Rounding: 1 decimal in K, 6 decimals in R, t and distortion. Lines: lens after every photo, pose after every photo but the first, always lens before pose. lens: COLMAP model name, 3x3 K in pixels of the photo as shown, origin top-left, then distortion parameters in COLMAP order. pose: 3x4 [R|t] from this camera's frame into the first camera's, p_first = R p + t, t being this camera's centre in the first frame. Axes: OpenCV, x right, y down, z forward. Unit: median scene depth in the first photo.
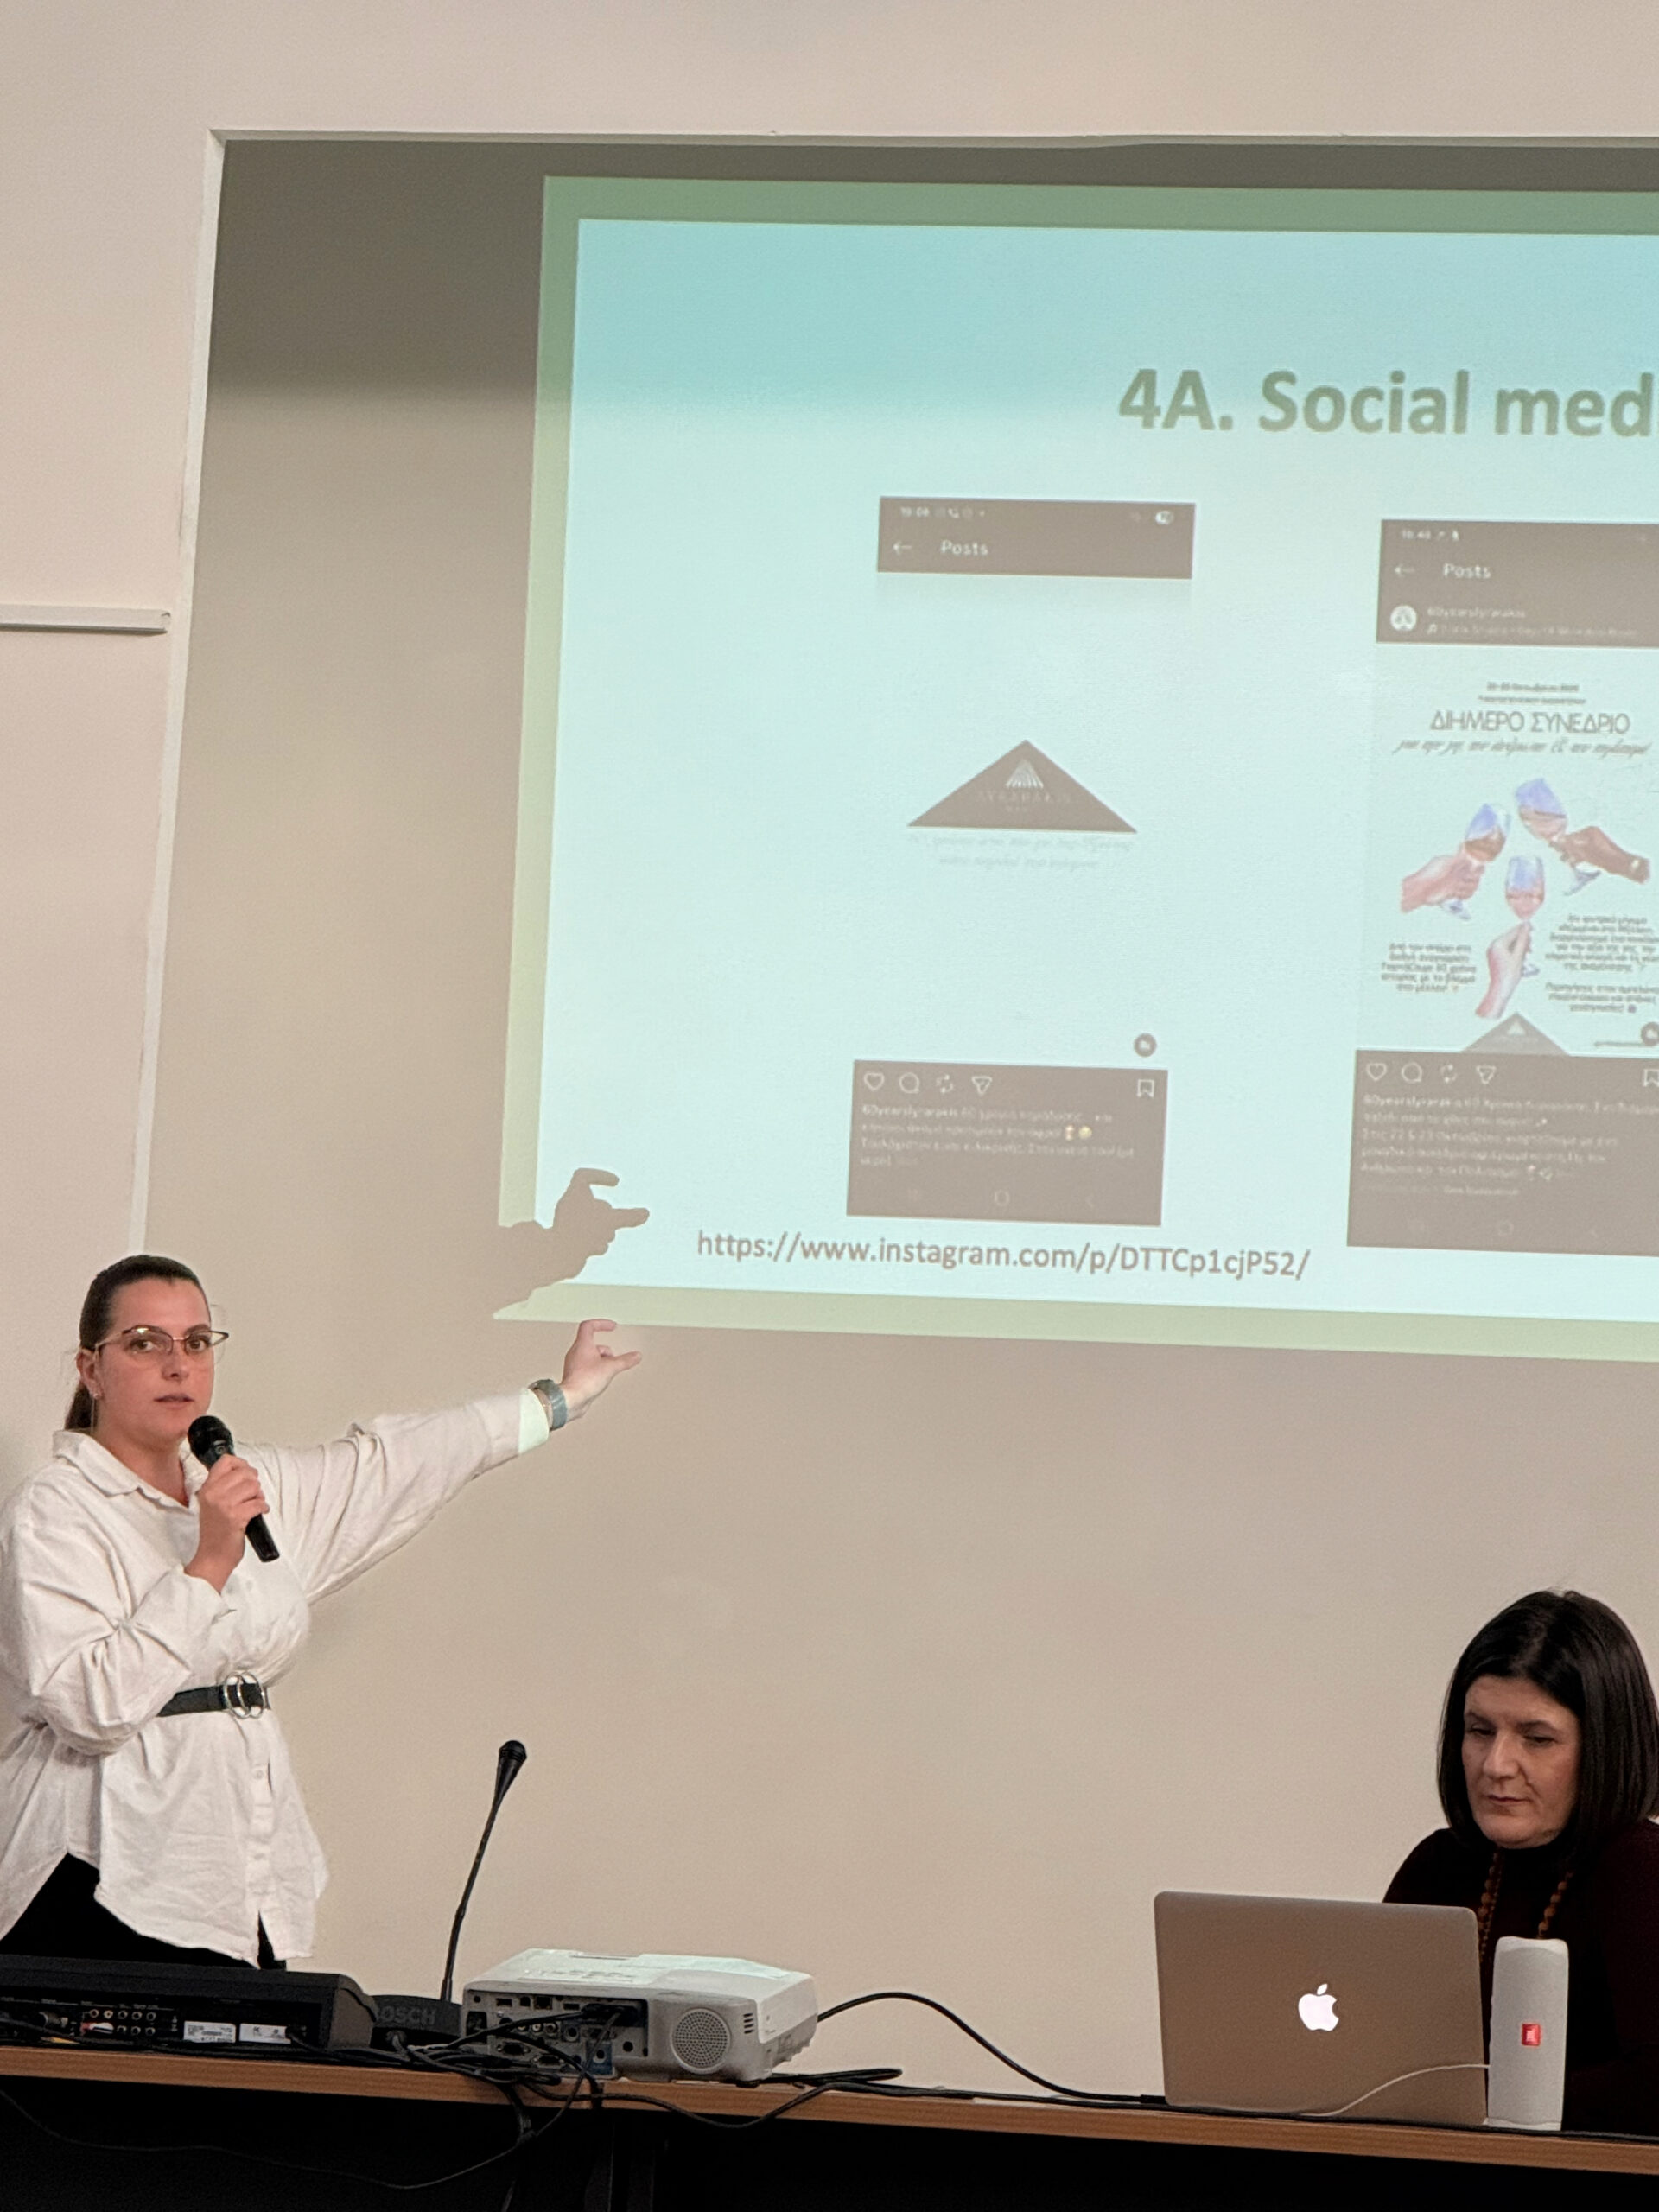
lens RADIAL K [[10262.7, 0, 829.5], [0, 10262.7, 1106.0], [0, 0, 1]] dist [0.173521, 8.108229]
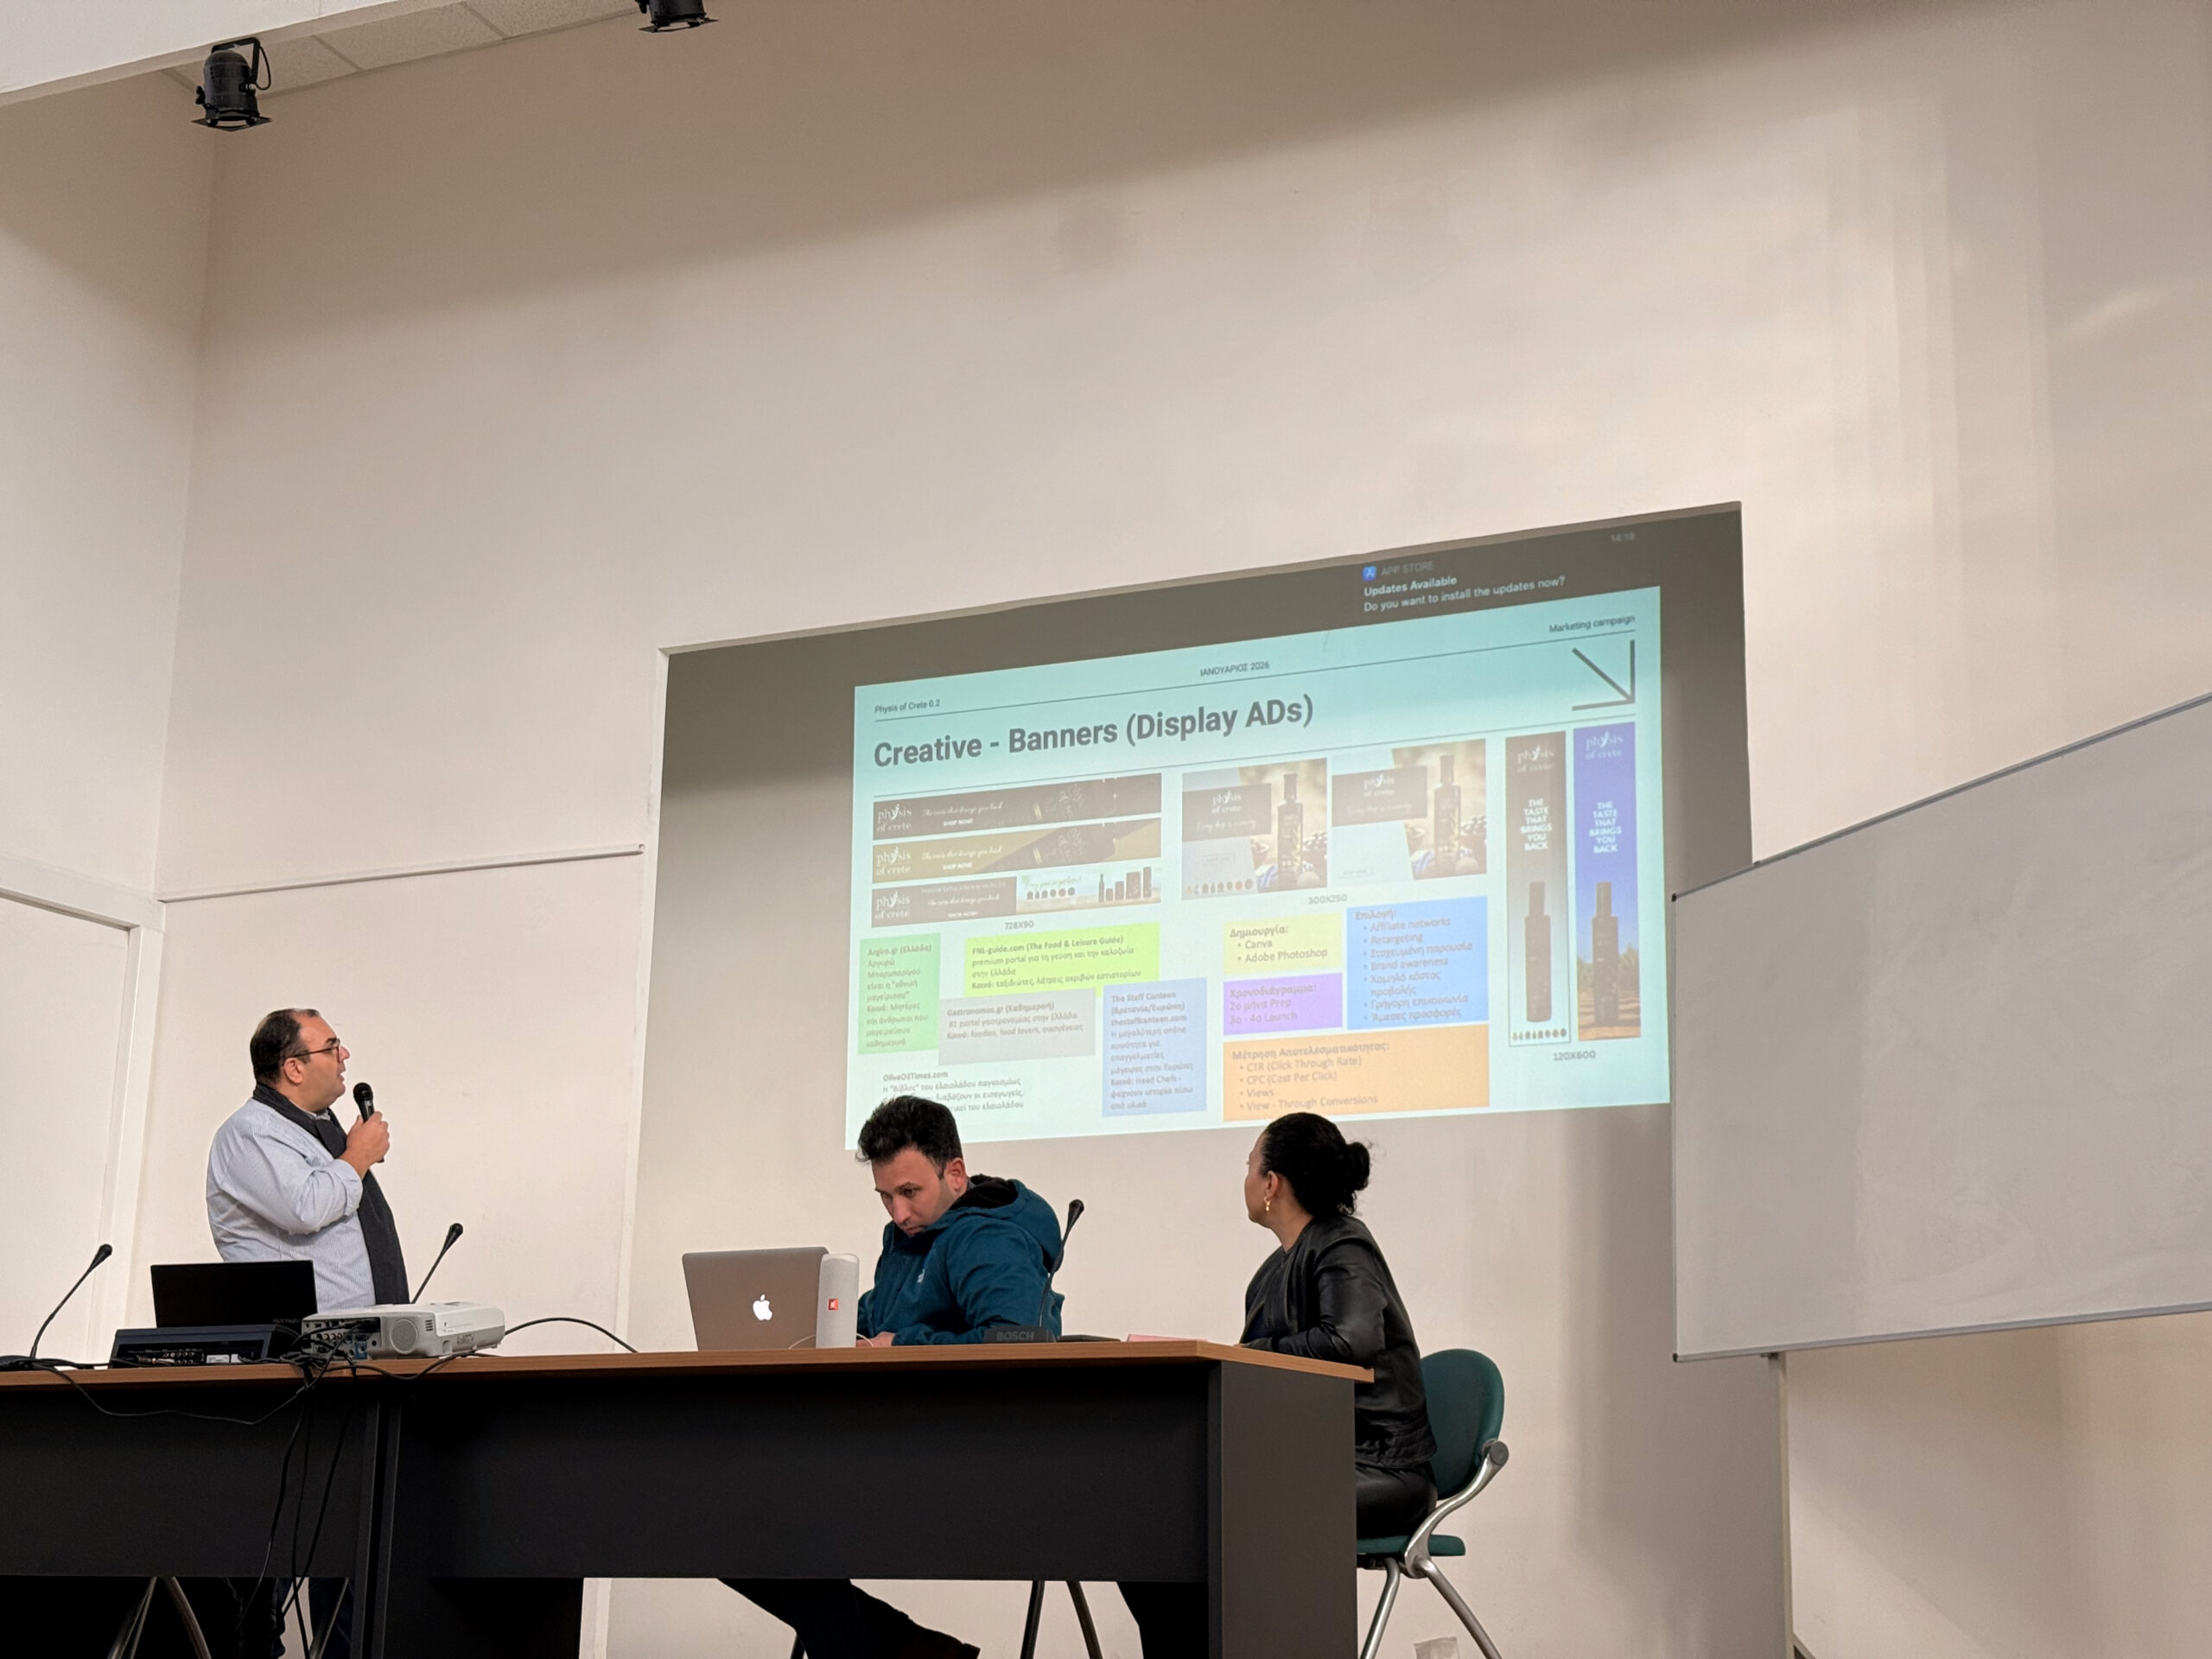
lens RADIAL K [[3067.1, 0, 1107.1], [0, 3067.1, 857.2], [0, 0, 1]] dist [0.181879, -0.318597]
pose [[0.985246, -0.081433, -0.150526, 0.203554], [0.058312, 0.986645, -0.152091, 0.095579], [0.160901, 0.141070, 0.976837, 0.434387]]
